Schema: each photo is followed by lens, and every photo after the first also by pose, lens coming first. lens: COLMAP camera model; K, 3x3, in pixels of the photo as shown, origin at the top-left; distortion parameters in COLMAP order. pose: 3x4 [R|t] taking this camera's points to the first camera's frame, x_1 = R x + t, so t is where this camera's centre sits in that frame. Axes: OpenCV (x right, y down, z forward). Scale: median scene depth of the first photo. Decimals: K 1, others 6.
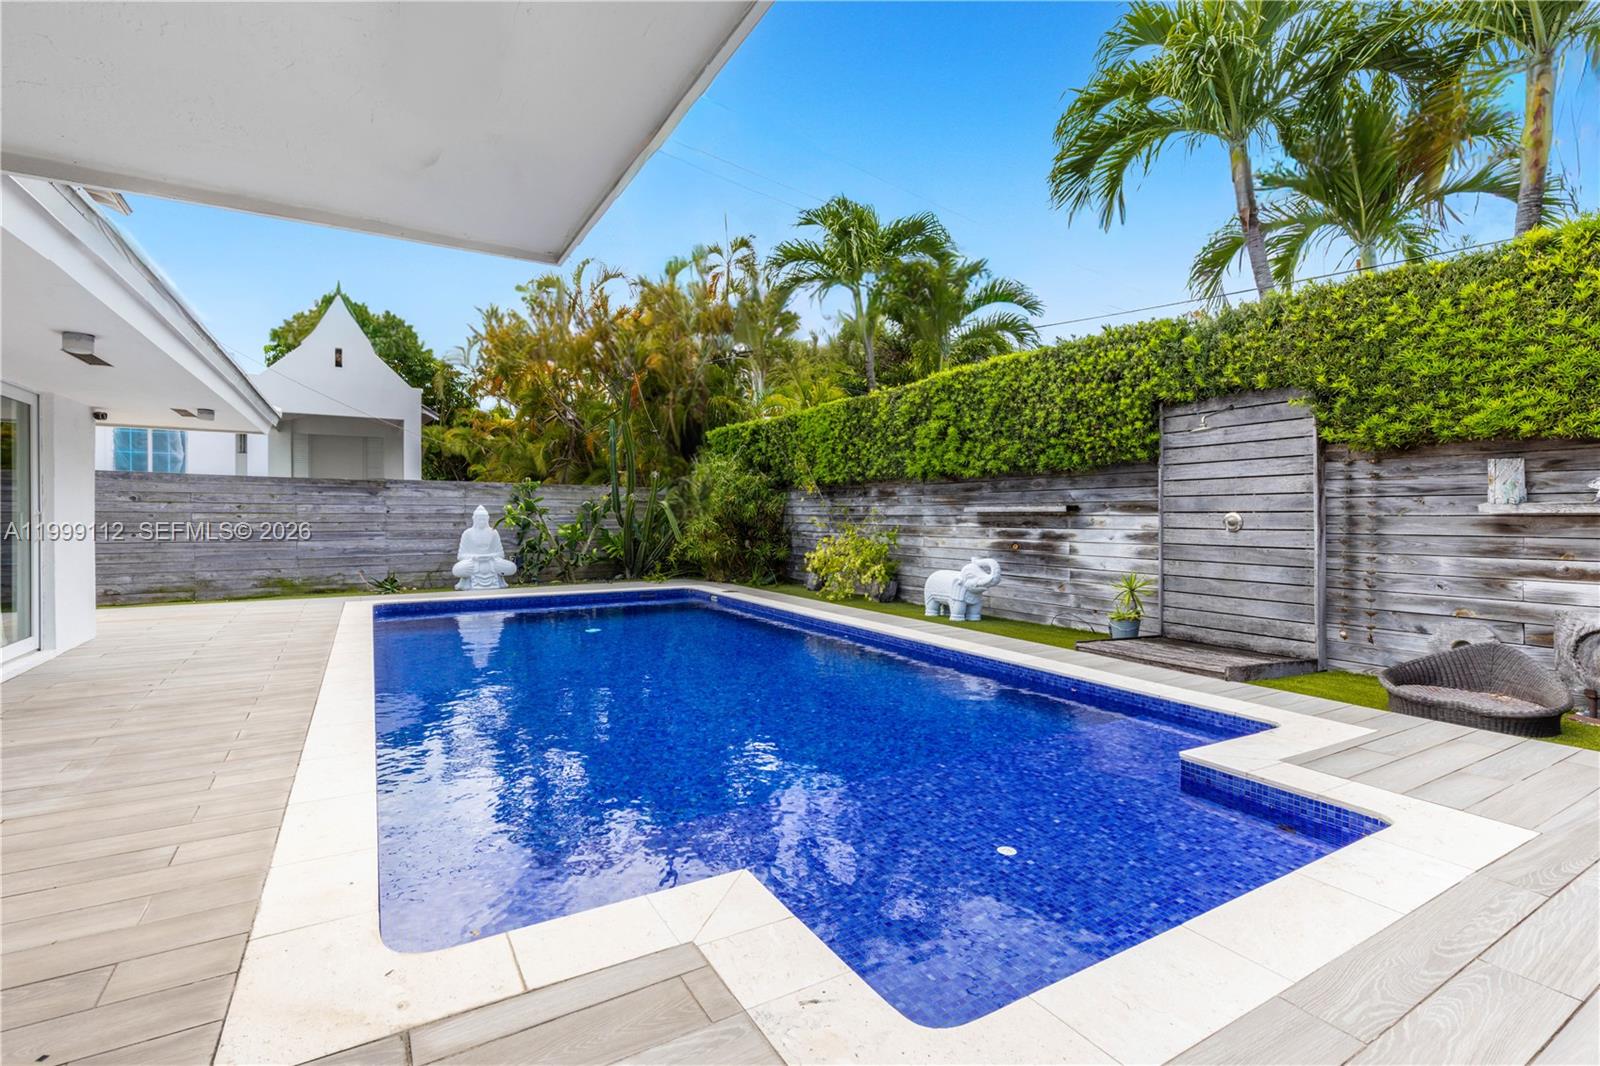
lens RADIAL K [[730.2, 0, 814.5], [0, 730.2, 520.6], [0, 0, 1]] dist [0.005277, -0.000828]
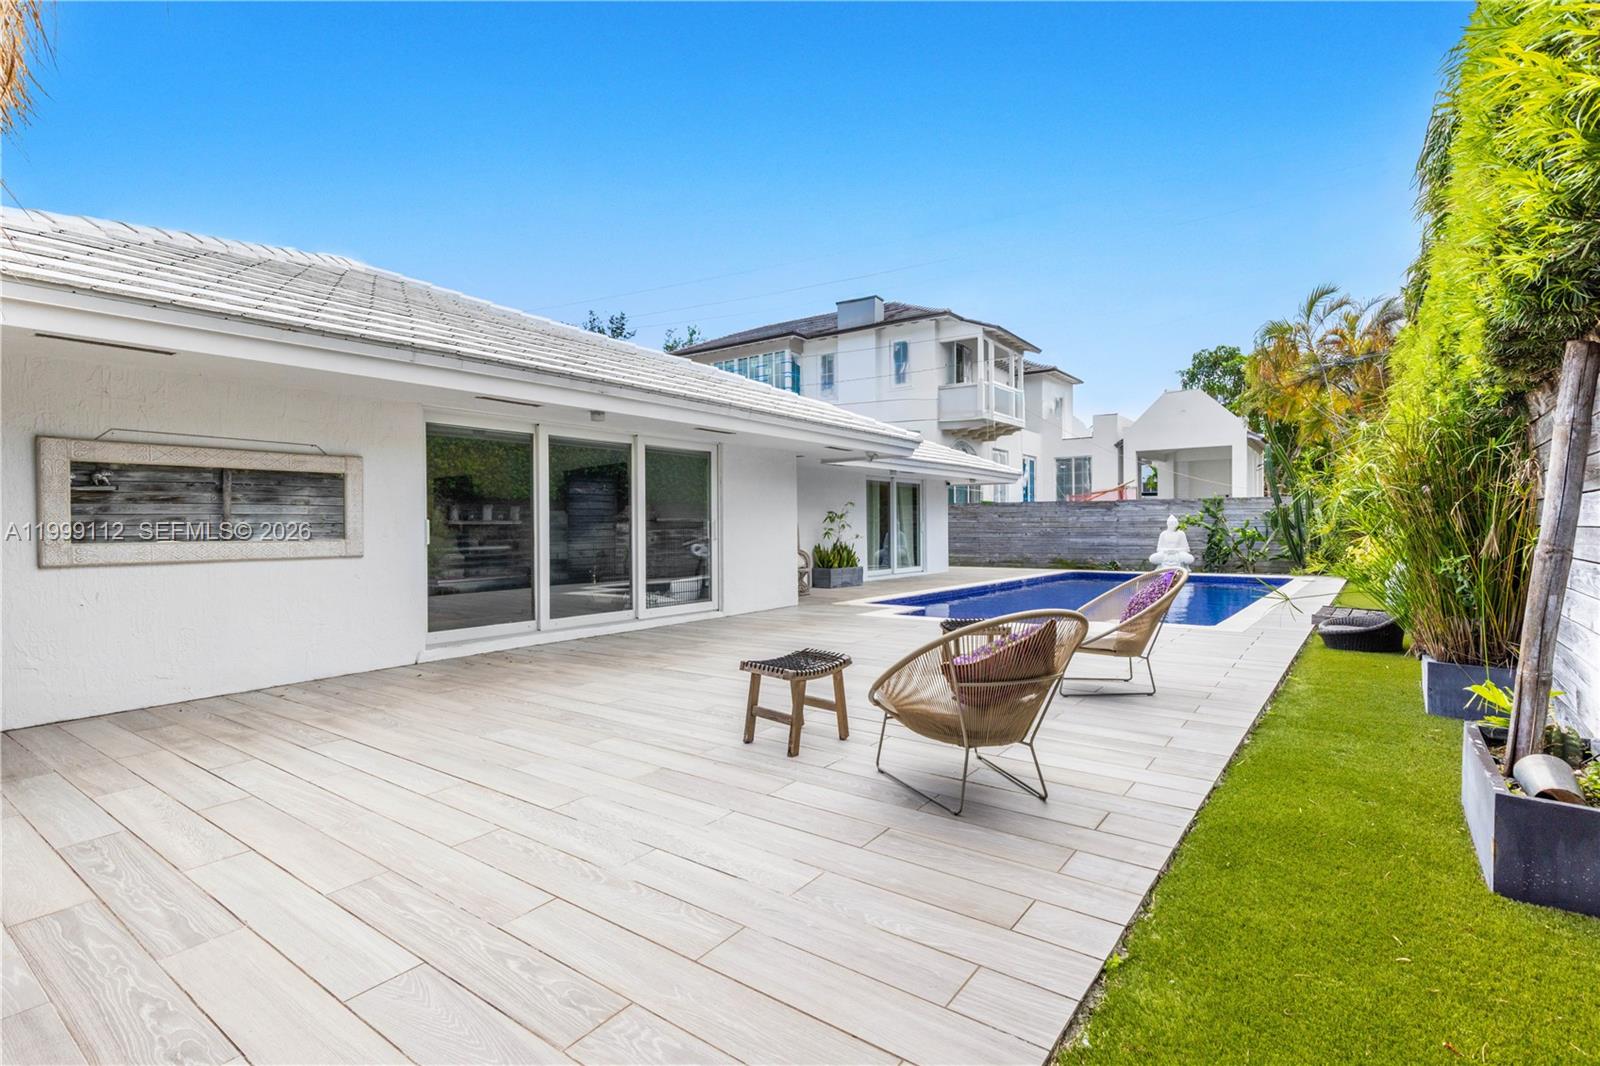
lens RADIAL K [[730.2, 0, 779.1], [0, 730.2, 531.7], [0, 0, 1]] dist [0.005277, -0.000828]
pose [[0.325647, -0.002459, -0.945488, 0.982367], [0.001498, 0.999997, -0.002084, 0.021354], [0.945490, -0.000737, 0.325650, -0.293004]]
